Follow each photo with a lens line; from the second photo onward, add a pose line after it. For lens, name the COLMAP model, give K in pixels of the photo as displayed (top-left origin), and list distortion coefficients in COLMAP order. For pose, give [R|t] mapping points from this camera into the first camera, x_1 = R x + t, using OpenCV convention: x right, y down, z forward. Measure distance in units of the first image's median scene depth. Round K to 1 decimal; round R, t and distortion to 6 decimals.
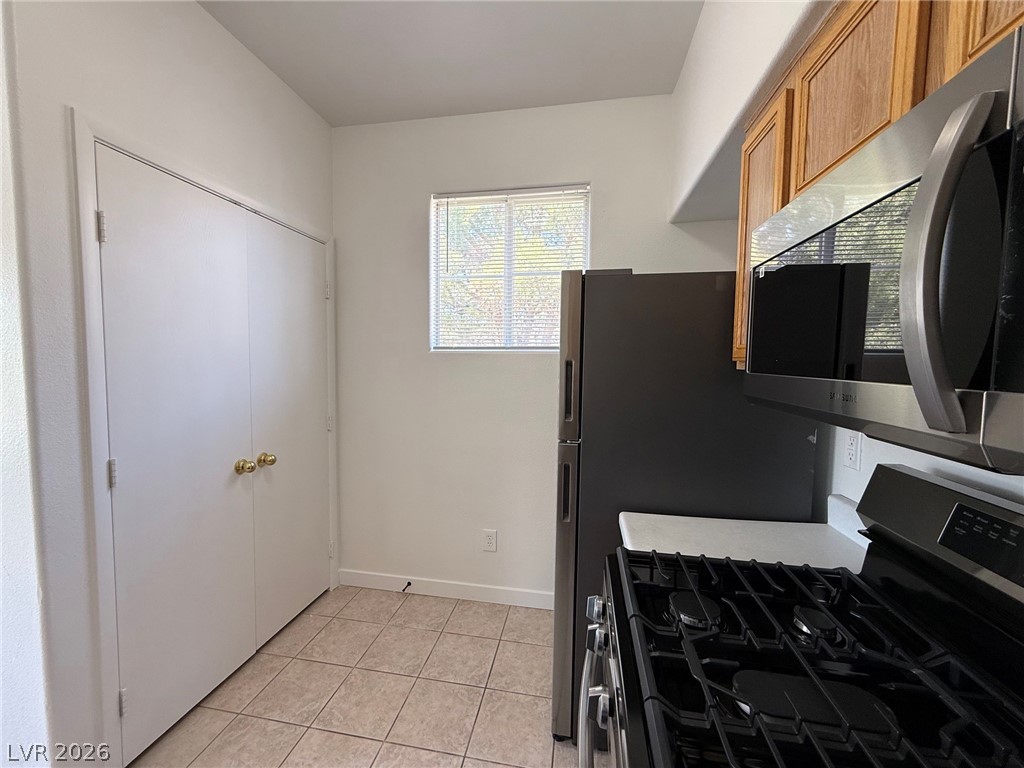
lens RADIAL K [[405.8, 0, 509.9], [0, 405.8, 385.0], [0, 0, 1]] dist [0.000451, -0.000068]
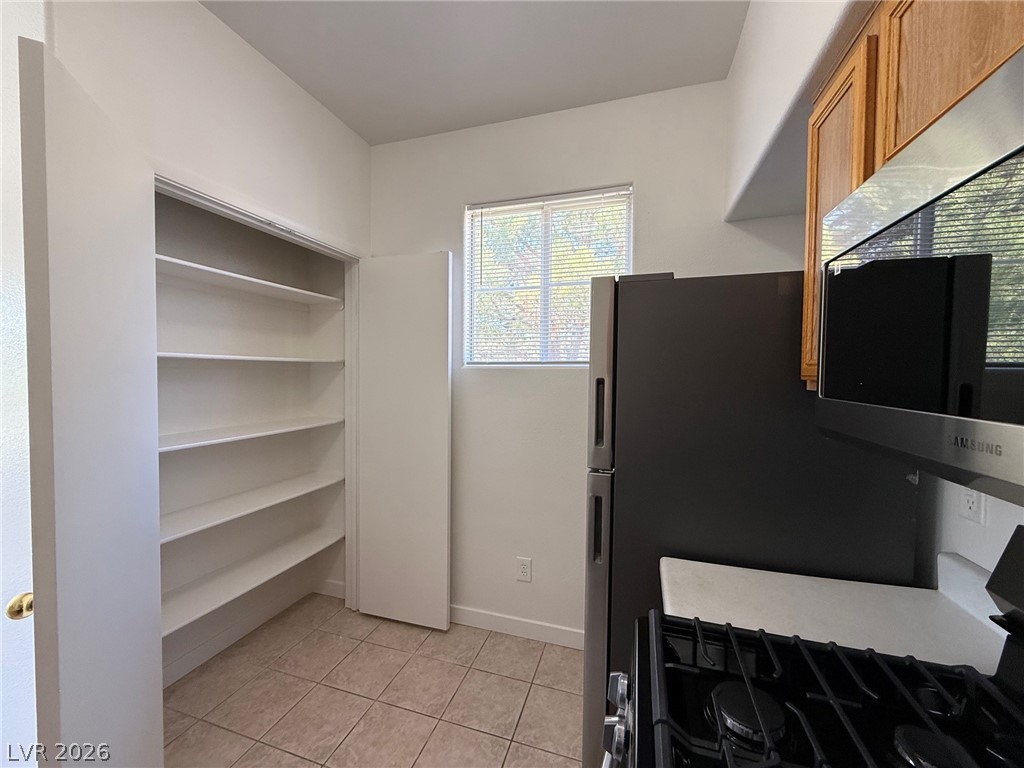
lens RADIAL K [[405.8, 0, 511.3], [0, 405.8, 384.6], [0, 0, 1]] dist [0.000451, -0.000068]
pose [[0.991617, 0.002210, -0.129196, 0.062978], [-0.006325, 0.999485, -0.031448, -0.017051], [0.129060, 0.032001, 0.991120, 0.096013]]
